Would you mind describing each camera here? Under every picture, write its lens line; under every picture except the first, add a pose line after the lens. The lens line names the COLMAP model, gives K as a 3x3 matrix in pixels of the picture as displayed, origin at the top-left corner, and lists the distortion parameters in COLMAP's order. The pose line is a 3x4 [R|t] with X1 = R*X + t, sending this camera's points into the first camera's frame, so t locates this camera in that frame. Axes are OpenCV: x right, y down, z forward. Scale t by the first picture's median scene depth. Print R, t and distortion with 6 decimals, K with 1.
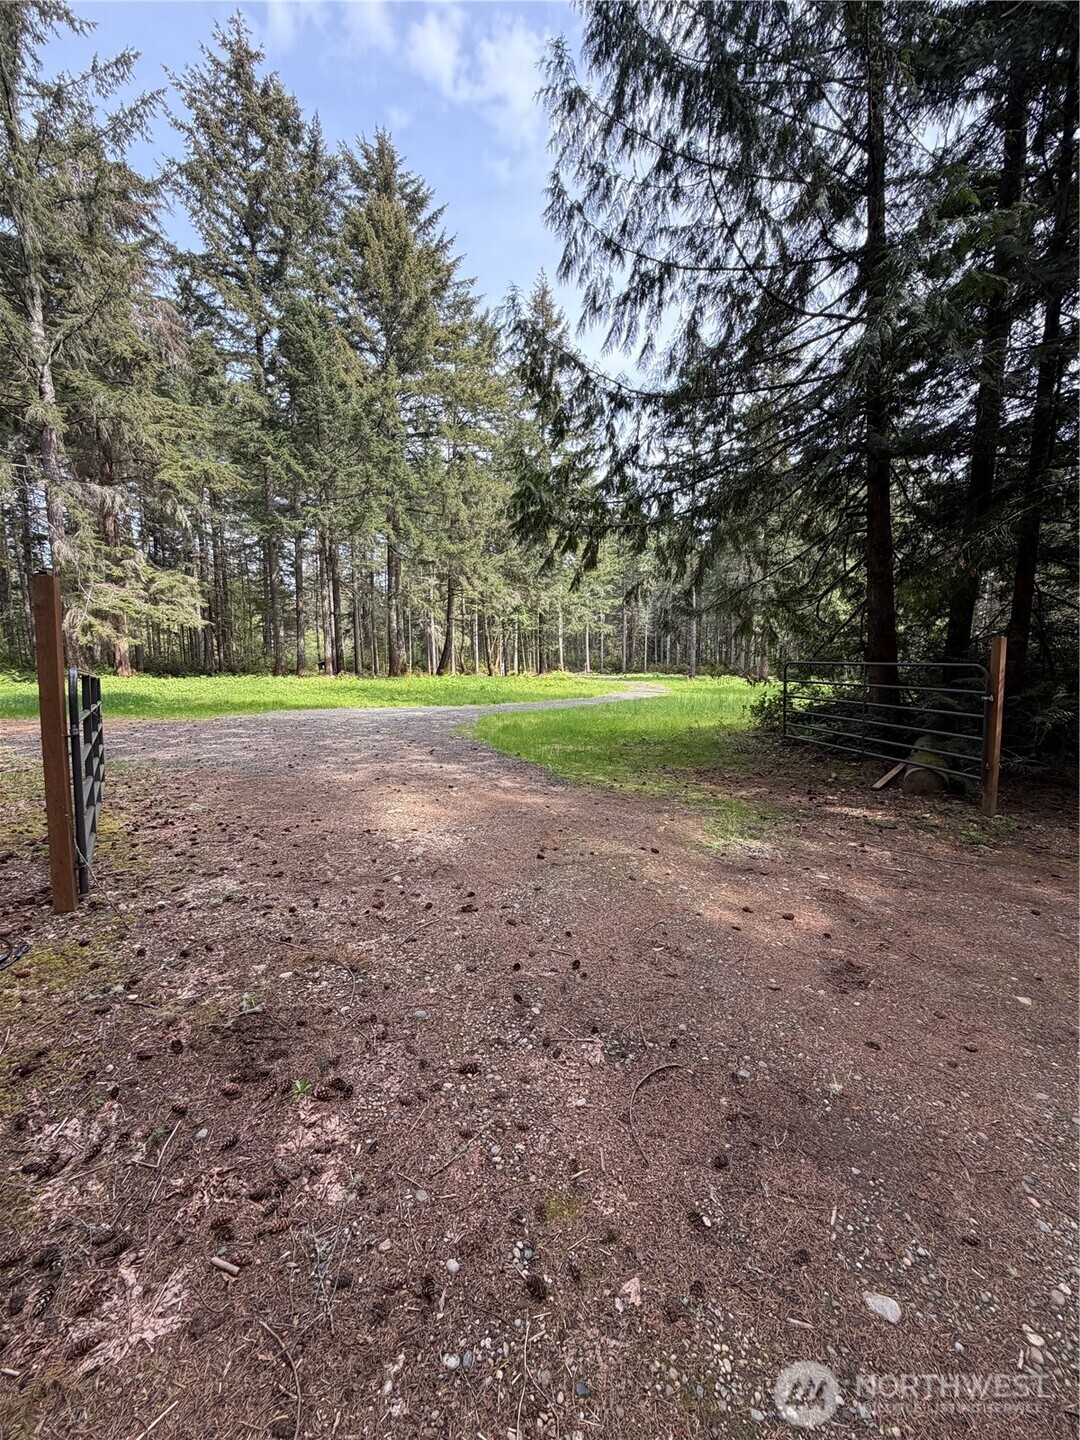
lens RADIAL K [[567.8, 0, 540.0], [0, 567.8, 720.0], [0, 0, 1]] dist [-0.001677, -0.000161]
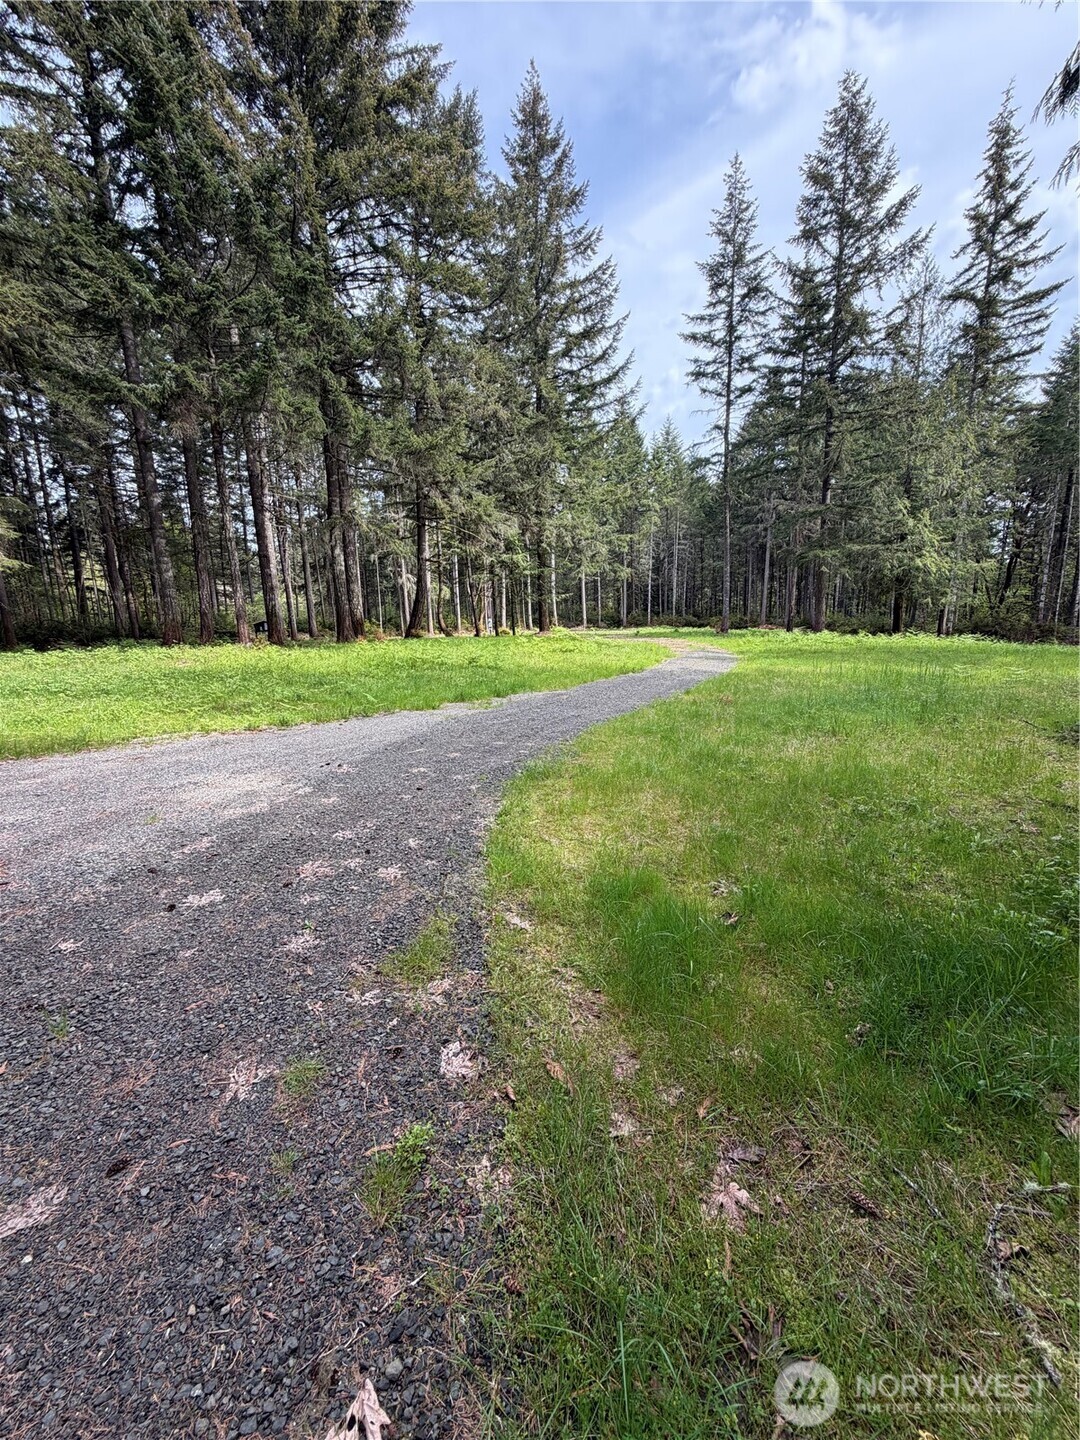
lens RADIAL K [[567.8, 0, 540.0], [0, 567.8, 720.0], [0, 0, 1]] dist [-0.001677, -0.000161]
pose [[0.999295, -0.025039, 0.027981, -0.027079], [0.022740, 0.996564, 0.079648, -0.023411], [-0.029879, -0.078955, 0.996430, 0.219470]]
